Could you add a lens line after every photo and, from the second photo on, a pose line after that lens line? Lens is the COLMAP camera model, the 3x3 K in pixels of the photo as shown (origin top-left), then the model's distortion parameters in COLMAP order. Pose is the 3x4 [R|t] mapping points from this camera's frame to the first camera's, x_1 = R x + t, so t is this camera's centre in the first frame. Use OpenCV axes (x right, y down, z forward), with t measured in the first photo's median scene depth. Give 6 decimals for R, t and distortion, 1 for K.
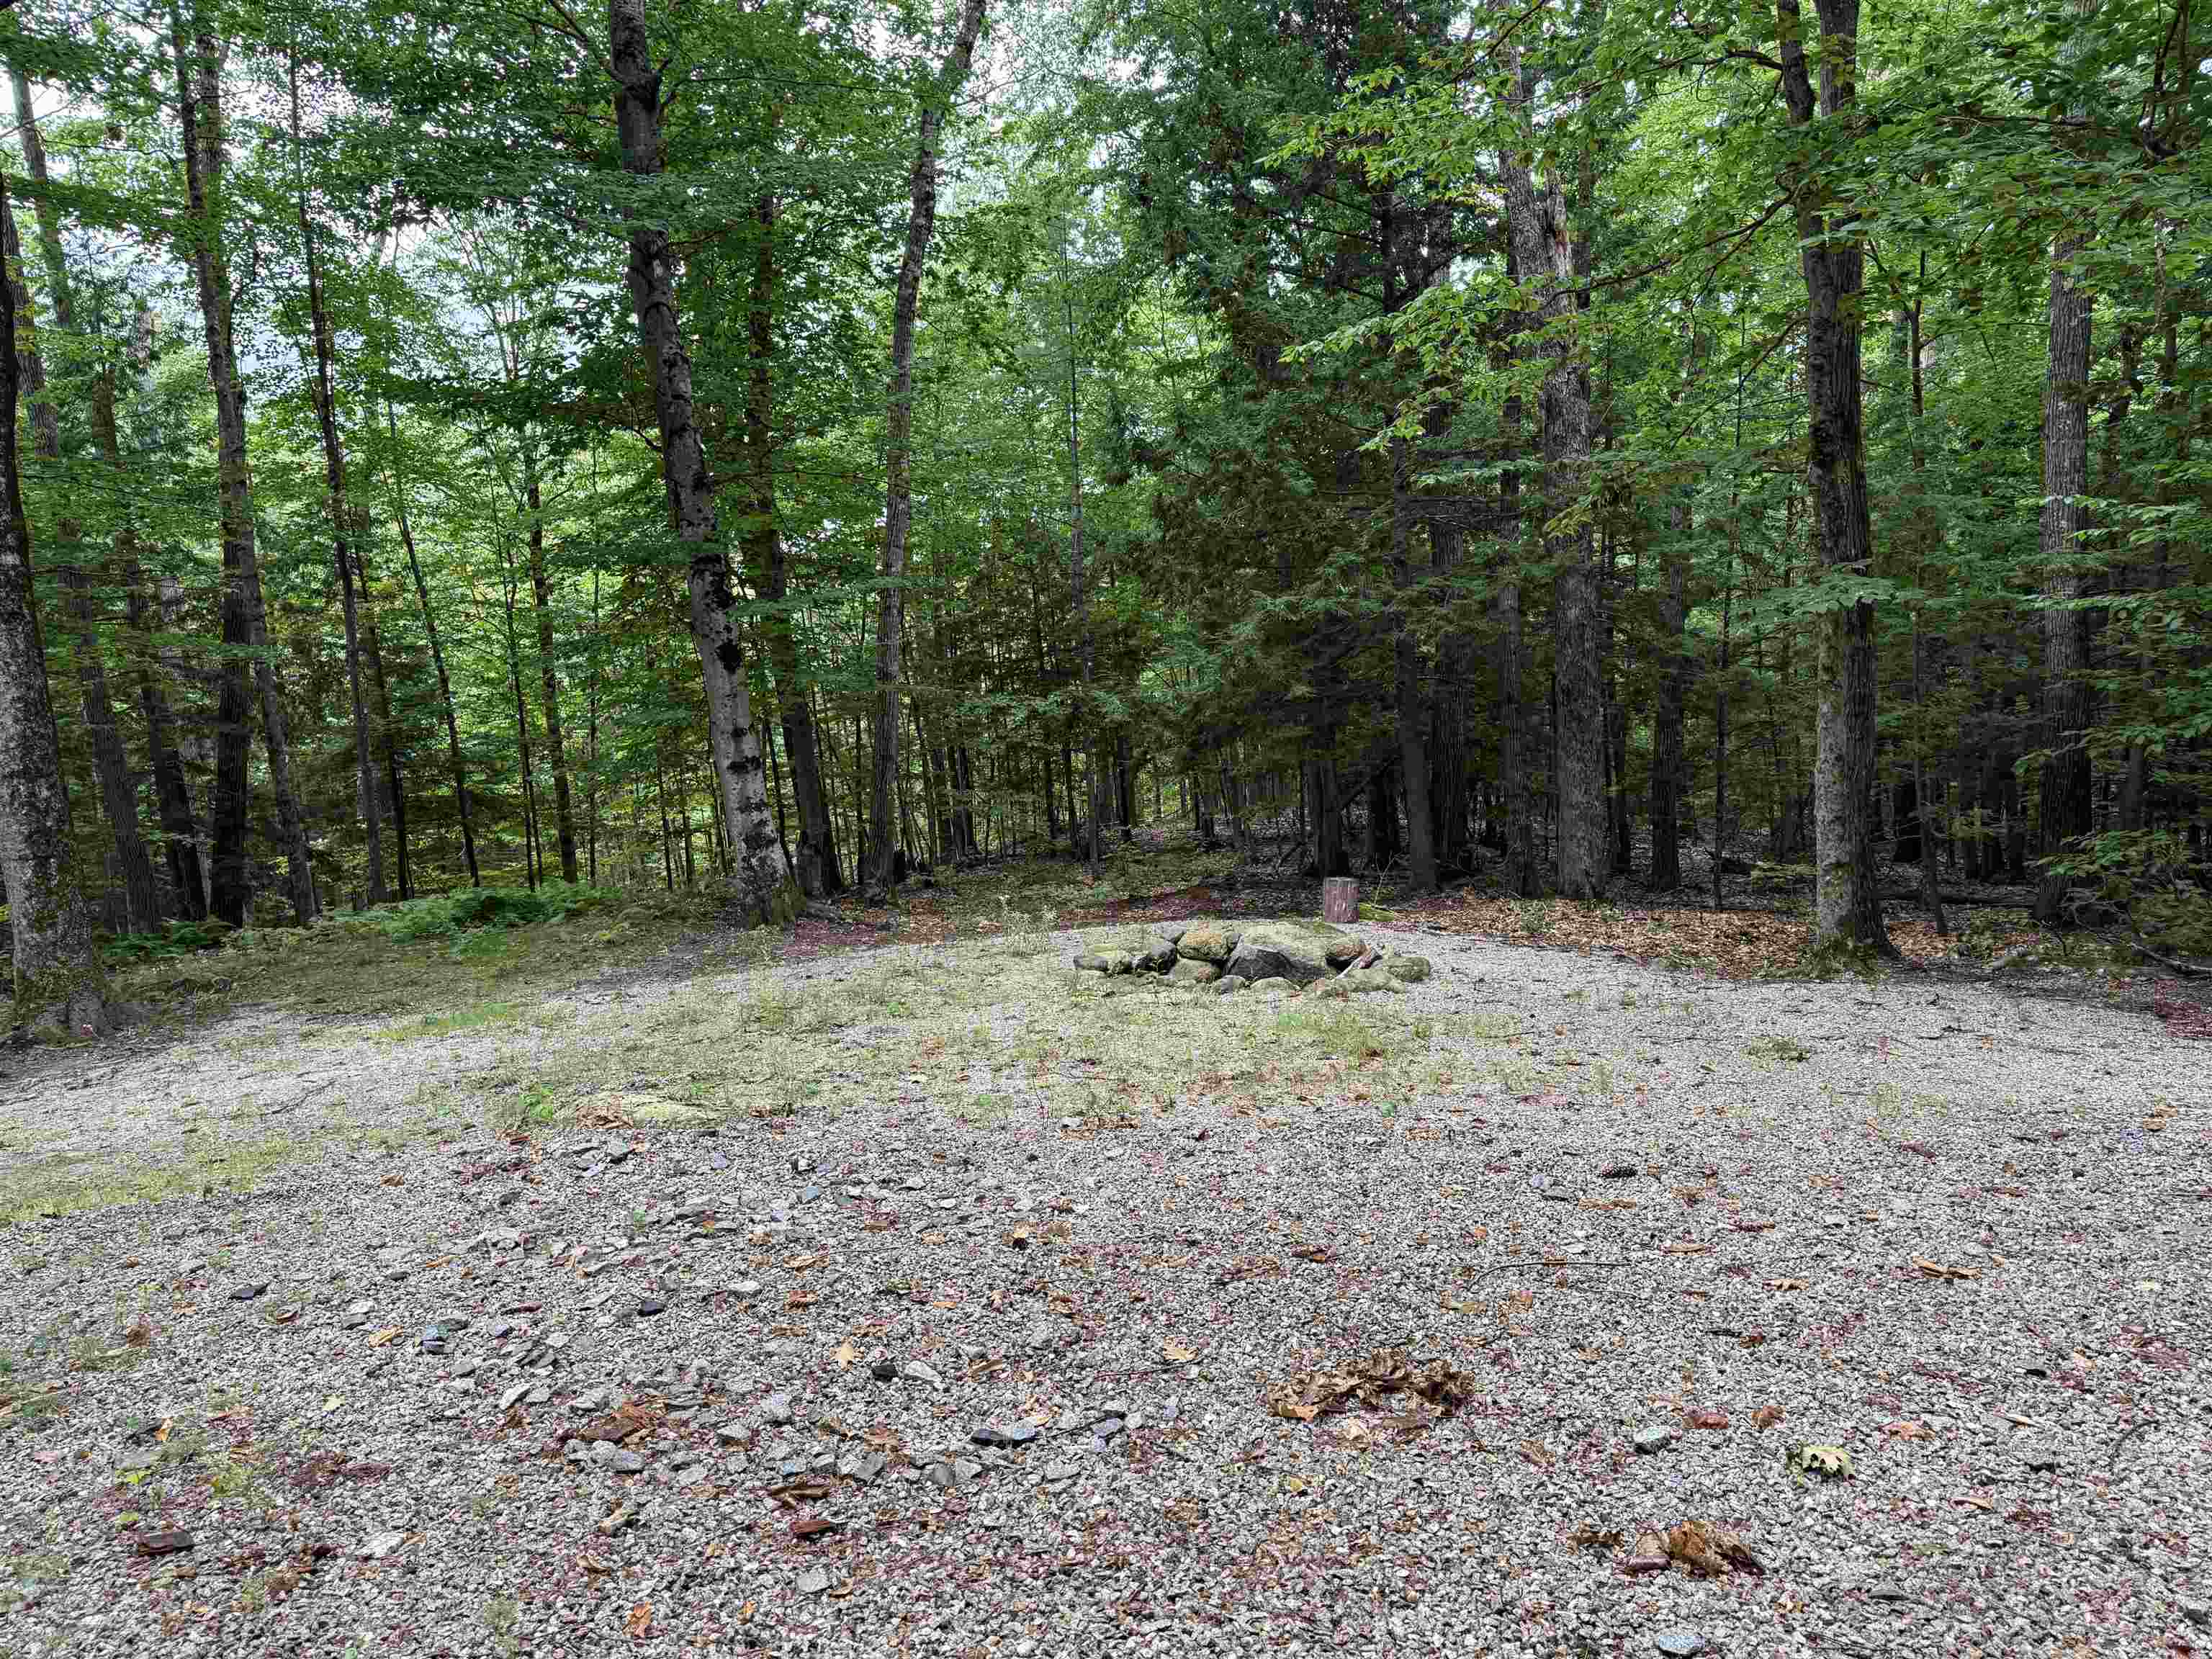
lens RADIAL K [[1553.6, 0, 1106.0], [0, 1553.6, 829.5], [0, 0, 1]] dist [0.085649, -0.001421]
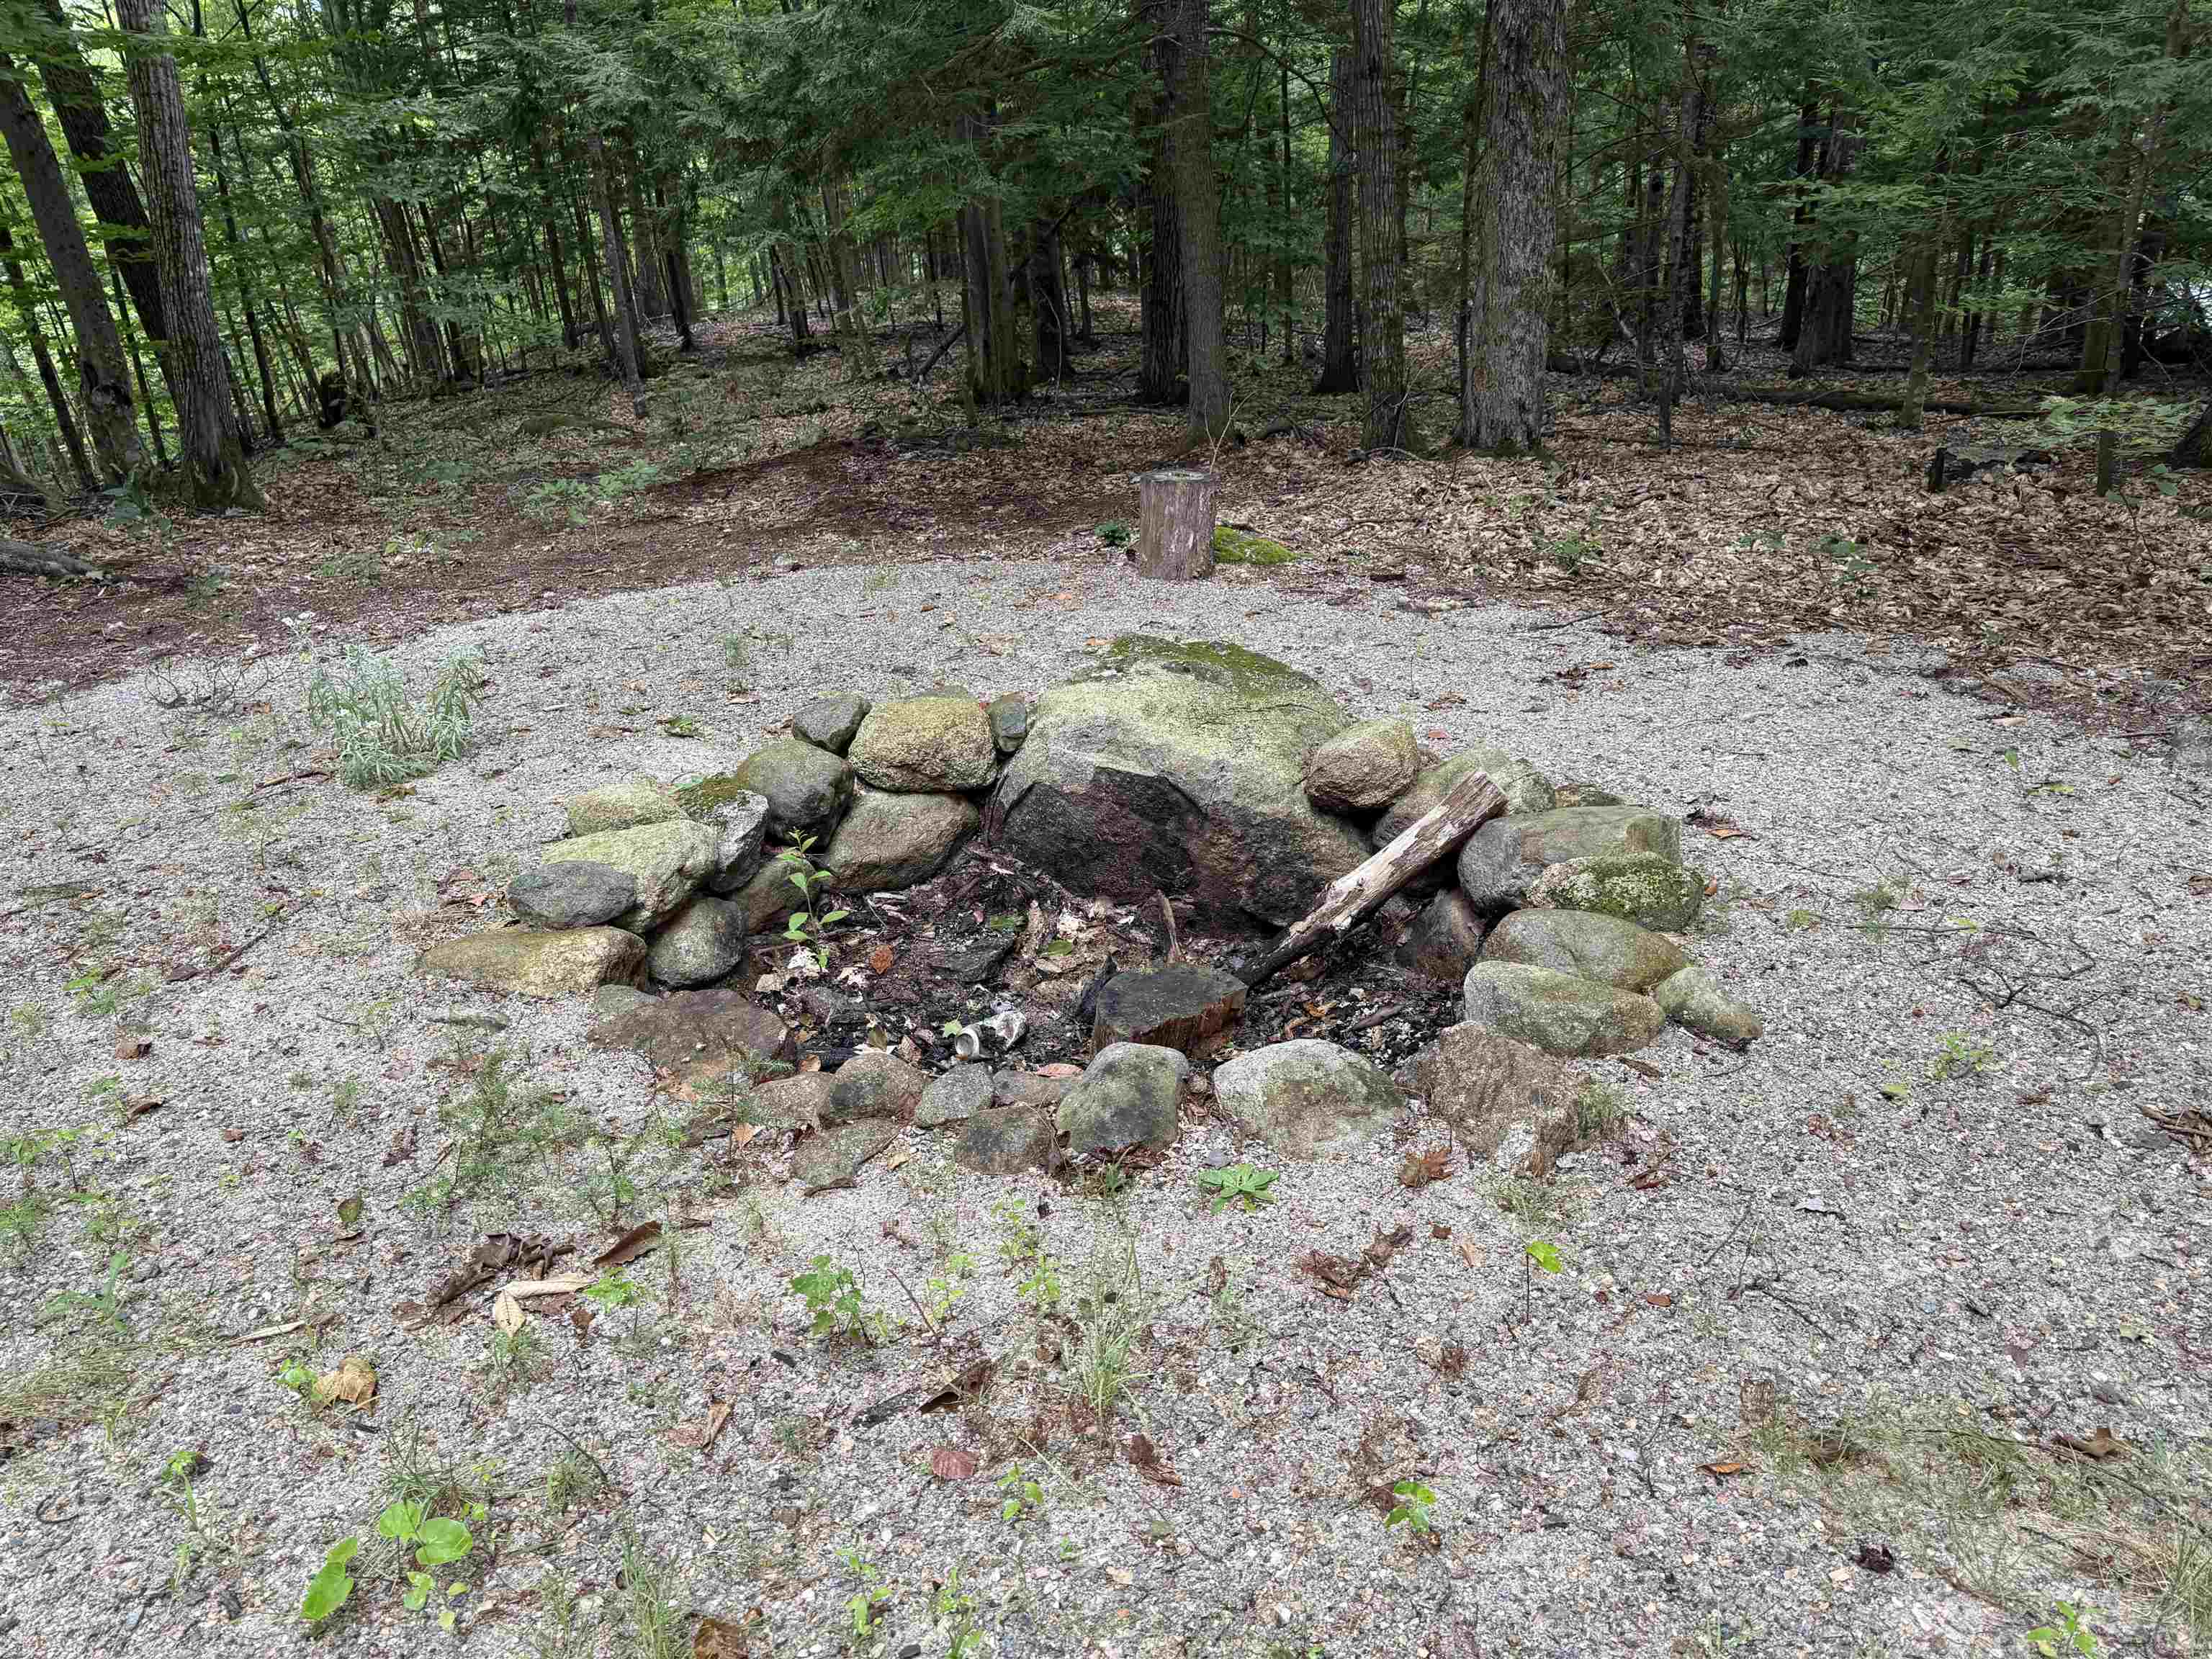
lens RADIAL K [[1553.6, 0, 1106.0], [0, 1553.6, 829.5], [0, 0, 1]] dist [0.085649, -0.001421]
pose [[0.965974, -0.109140, 0.234482, 0.013346], [0.030049, 0.947824, 0.317374, -0.012580], [-0.256886, -0.299529, 0.918854, 0.489670]]
